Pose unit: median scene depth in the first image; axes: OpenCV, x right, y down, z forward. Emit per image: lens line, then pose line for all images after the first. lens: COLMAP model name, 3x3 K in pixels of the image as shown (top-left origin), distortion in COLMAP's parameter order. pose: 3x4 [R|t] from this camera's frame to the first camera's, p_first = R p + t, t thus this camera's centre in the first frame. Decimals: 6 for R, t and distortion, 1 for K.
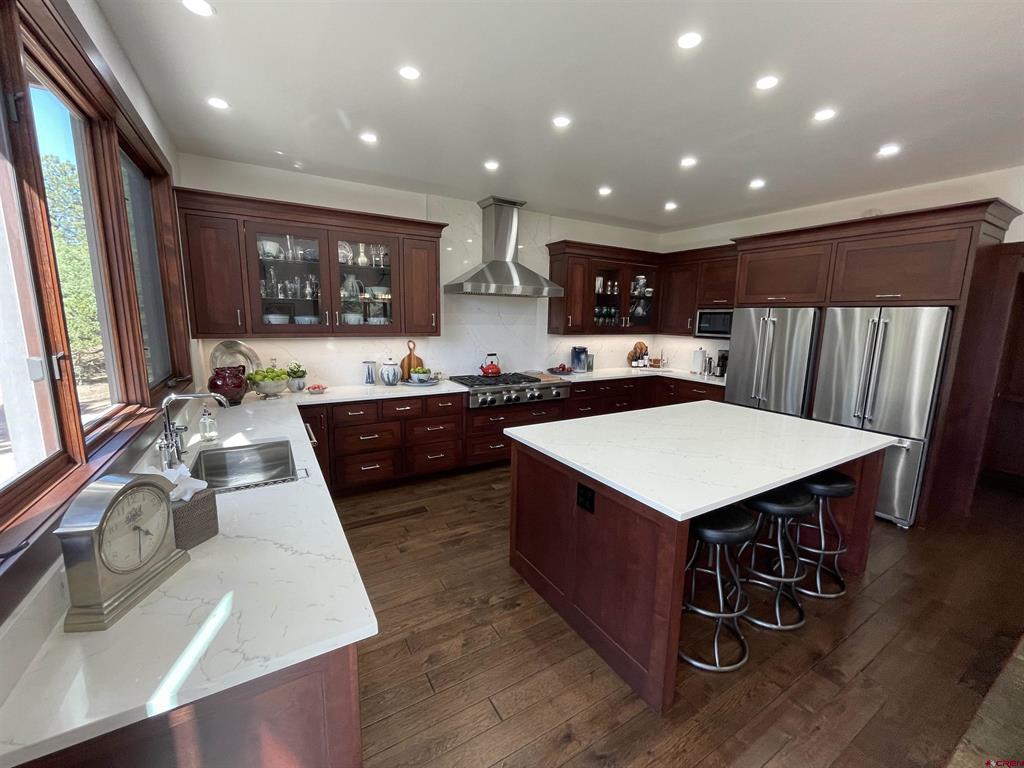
lens RADIAL K [[414.3, 0, 513.9], [0, 414.3, 384.6], [0, 0, 1]] dist [-0.000004, -0.000061]
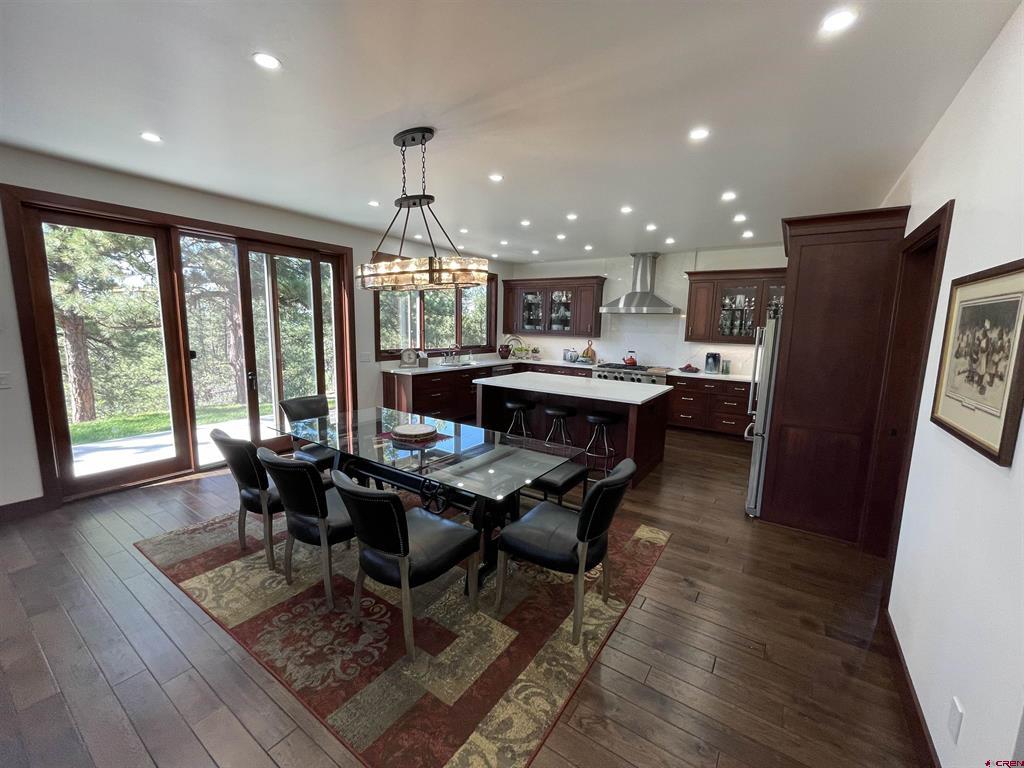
lens RADIAL K [[414.3, 0, 512.1], [0, 414.3, 382.7], [0, 0, 1]] dist [-0.000004, -0.000061]
pose [[0.420035, 0.122371, -0.899220, 1.165881], [-0.162249, 0.985028, 0.058261, 0.024833], [0.892886, 0.121426, 0.433601, -0.060853]]
